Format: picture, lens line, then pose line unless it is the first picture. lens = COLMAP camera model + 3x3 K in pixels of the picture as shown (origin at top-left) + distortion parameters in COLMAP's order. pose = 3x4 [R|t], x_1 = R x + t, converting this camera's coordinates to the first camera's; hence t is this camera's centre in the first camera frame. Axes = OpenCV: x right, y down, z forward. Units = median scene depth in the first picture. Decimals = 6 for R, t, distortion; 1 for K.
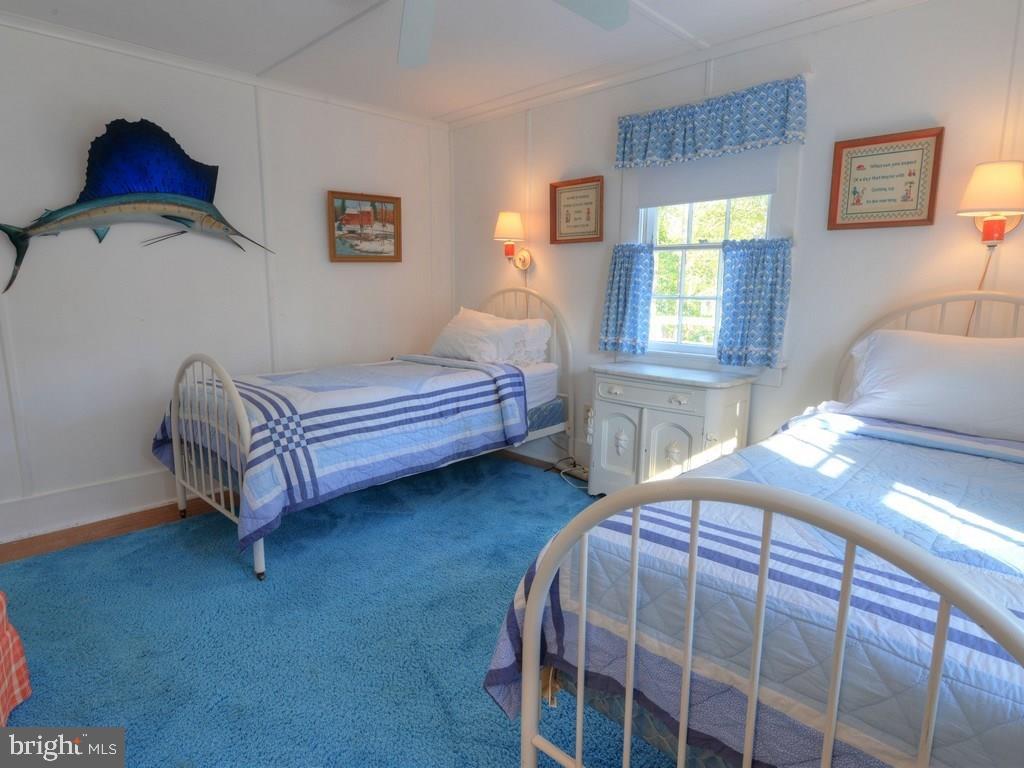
lens RADIAL K [[543.5, 0, 523.1], [0, 543.5, 381.0], [0, 0, 1]] dist [-0.008522, -0.003234]
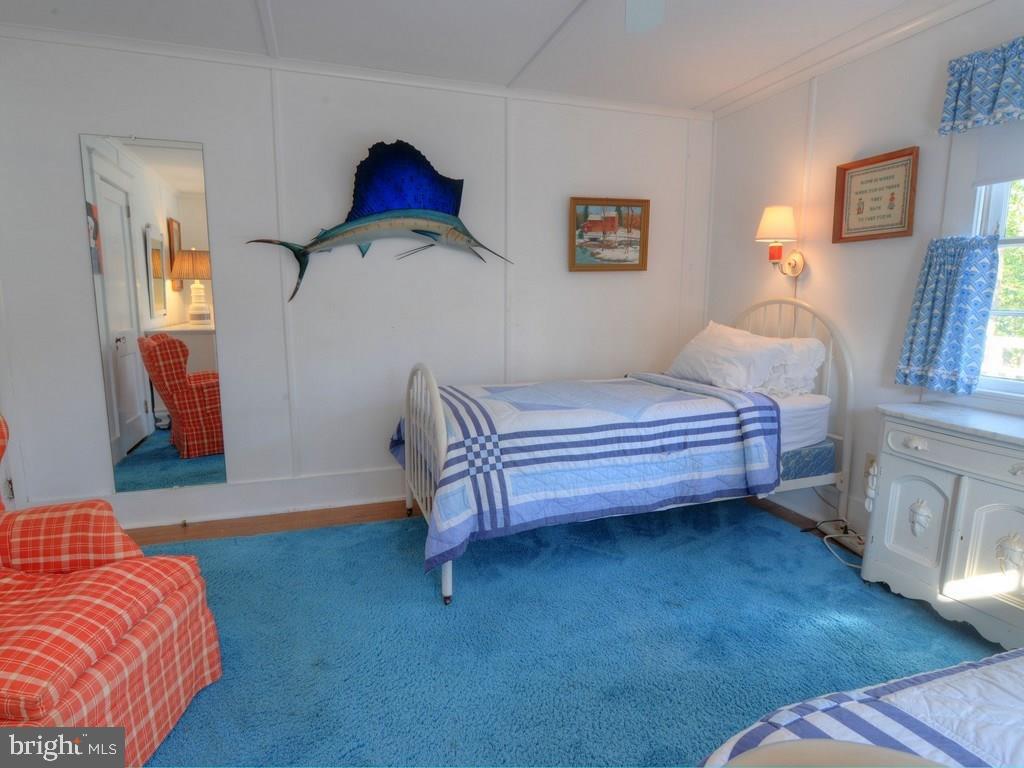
lens RADIAL K [[543.5, 0, 528.0], [0, 543.5, 381.7], [0, 0, 1]] dist [-0.008522, -0.003234]
pose [[0.889303, 0.069609, -0.451989, 0.033579], [-0.078226, 0.996936, -0.000378, -0.023454], [0.450578, 0.035693, 0.892023, 0.143057]]
